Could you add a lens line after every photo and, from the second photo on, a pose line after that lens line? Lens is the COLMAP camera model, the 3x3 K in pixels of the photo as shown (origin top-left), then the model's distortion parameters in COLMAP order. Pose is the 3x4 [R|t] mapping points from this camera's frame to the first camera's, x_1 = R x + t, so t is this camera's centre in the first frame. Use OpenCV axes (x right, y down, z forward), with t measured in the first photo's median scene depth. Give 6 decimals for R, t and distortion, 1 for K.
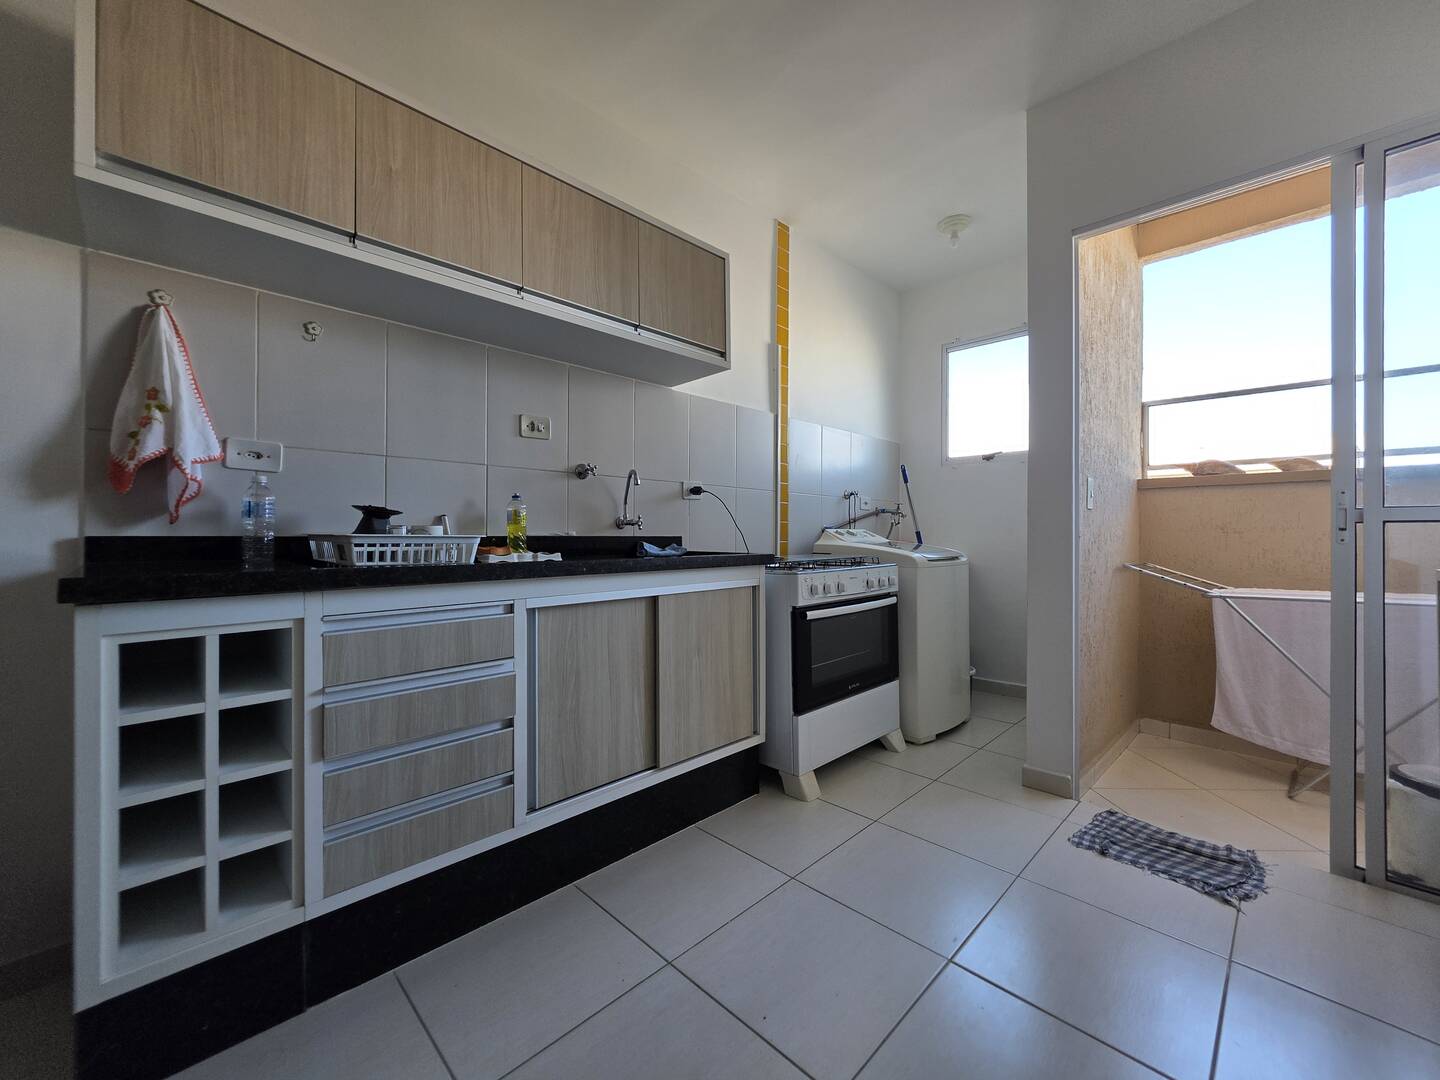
lens RADIAL K [[578.9, 0, 720.0], [0, 578.9, 540.0], [0, 0, 1]] dist [0.001157, 0.000136]
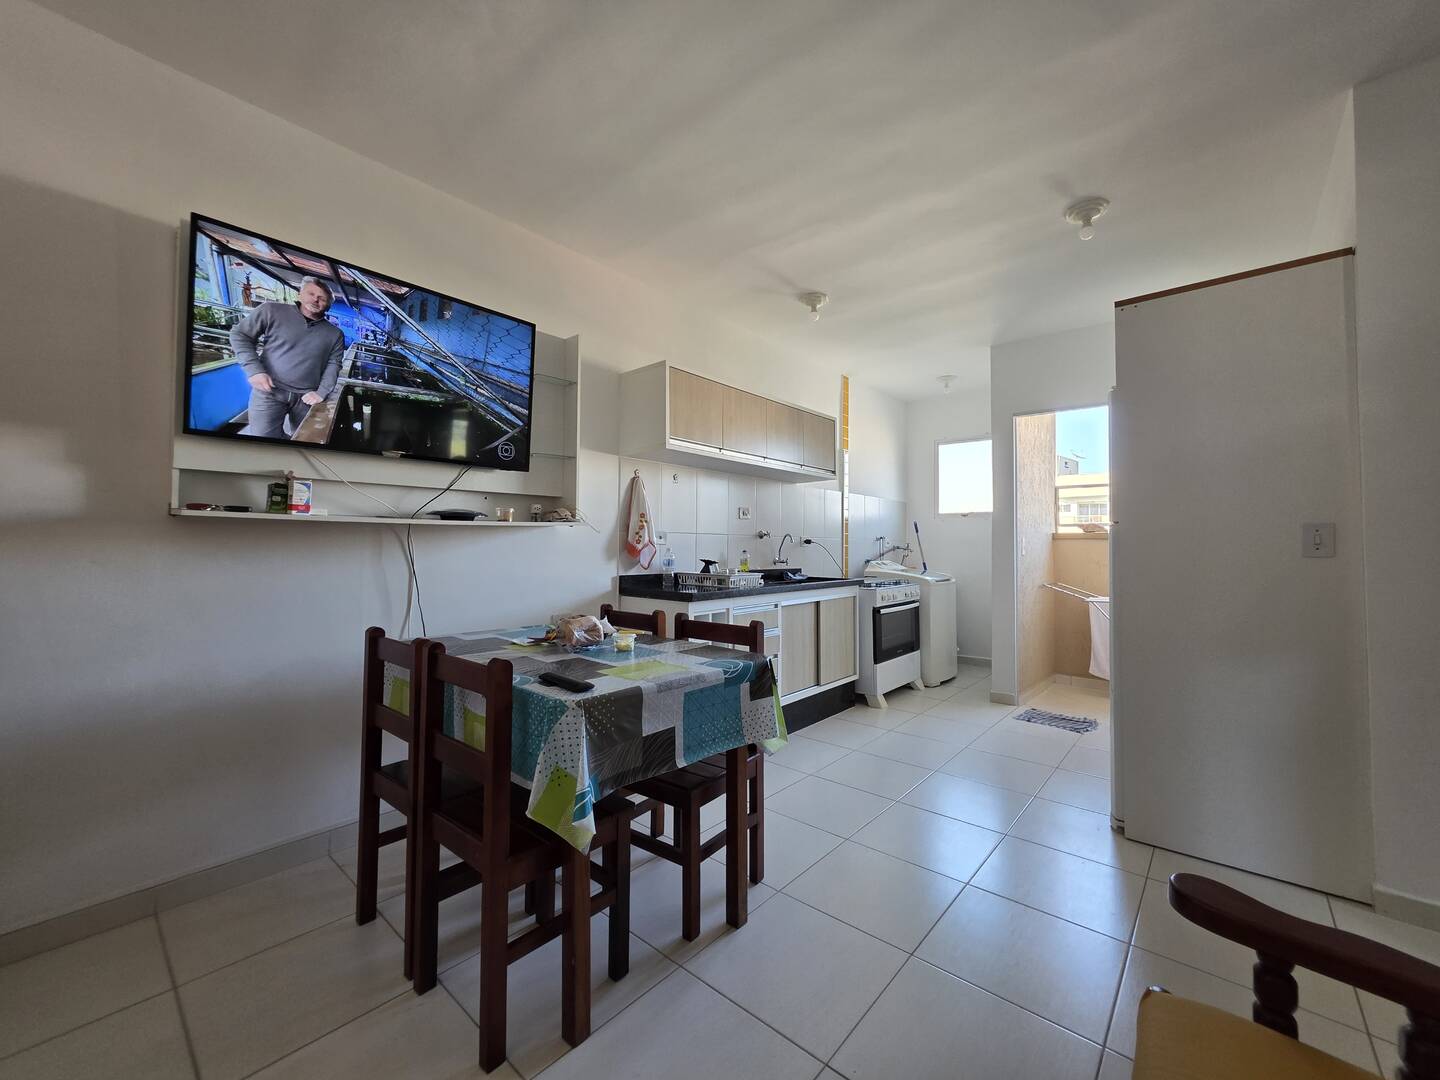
lens RADIAL K [[578.9, 0, 720.0], [0, 578.9, 540.0], [0, 0, 1]] dist [0.001157, 0.000136]
pose [[0.997657, 0.005688, 0.068184, -0.480107], [-0.004387, 0.999806, -0.019220, -0.062577], [-0.068281, 0.018876, 0.997488, -0.819633]]
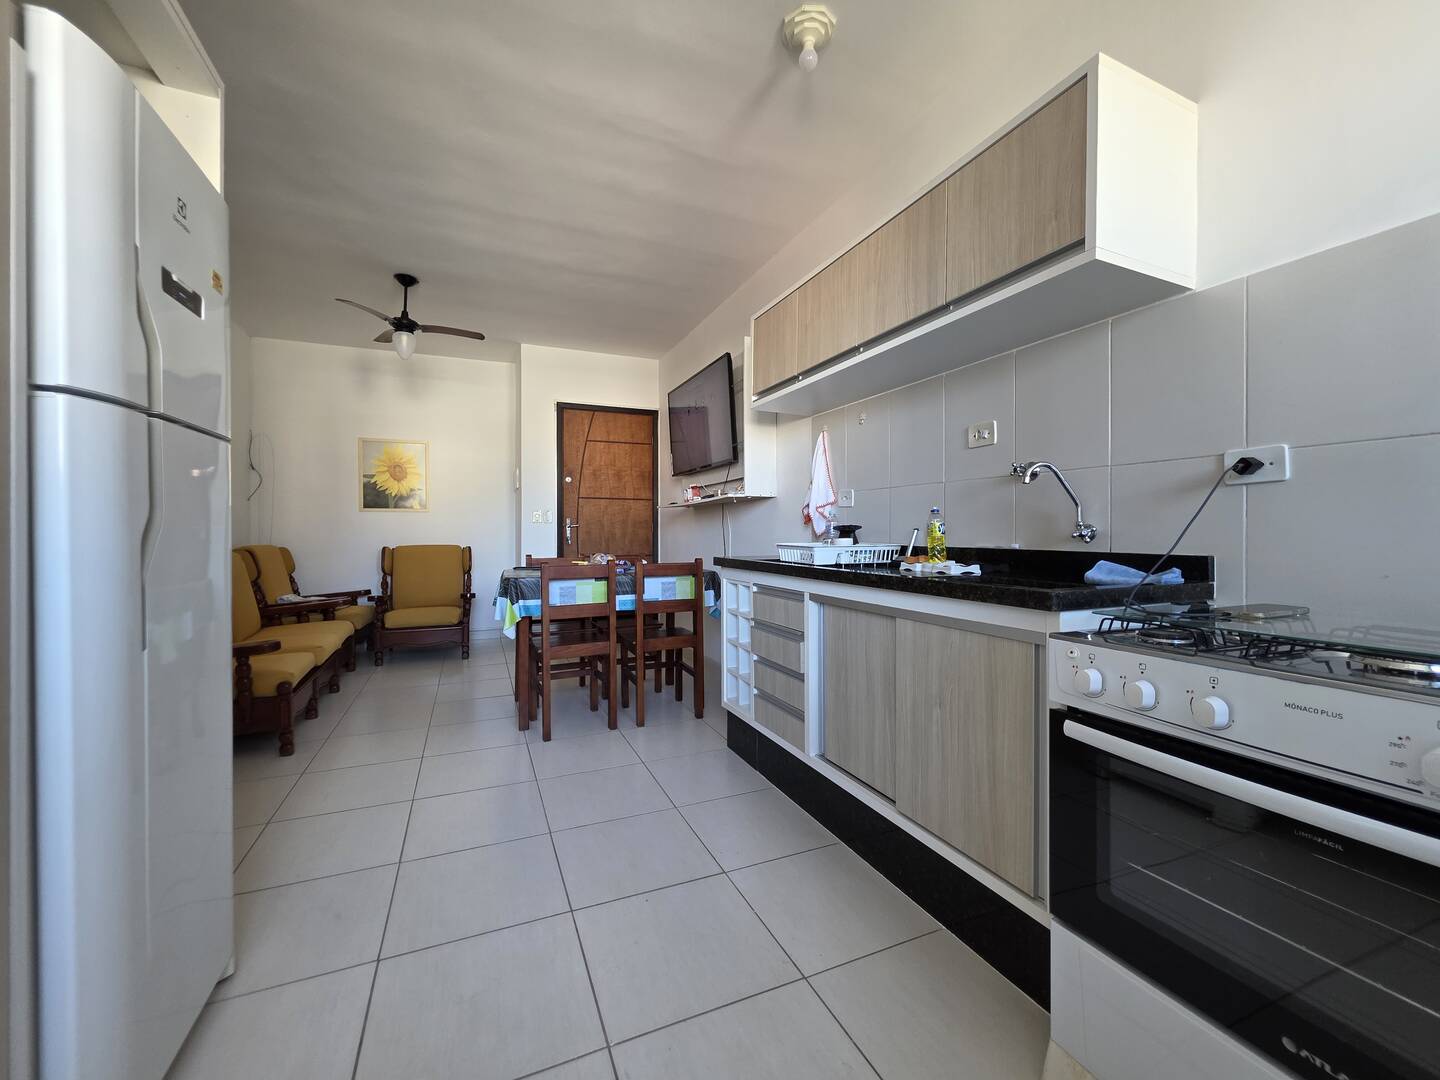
lens RADIAL K [[576.2, 0, 720.7], [0, 576.2, 532.4], [0, 0, 1]] dist [0.000713, 0.000277]
pose [[-0.360638, 0.001953, -0.932704, 0.662650], [-0.007963, 0.999955, 0.005173, -0.030274], [0.932672, 0.009293, -0.360607, 0.852050]]
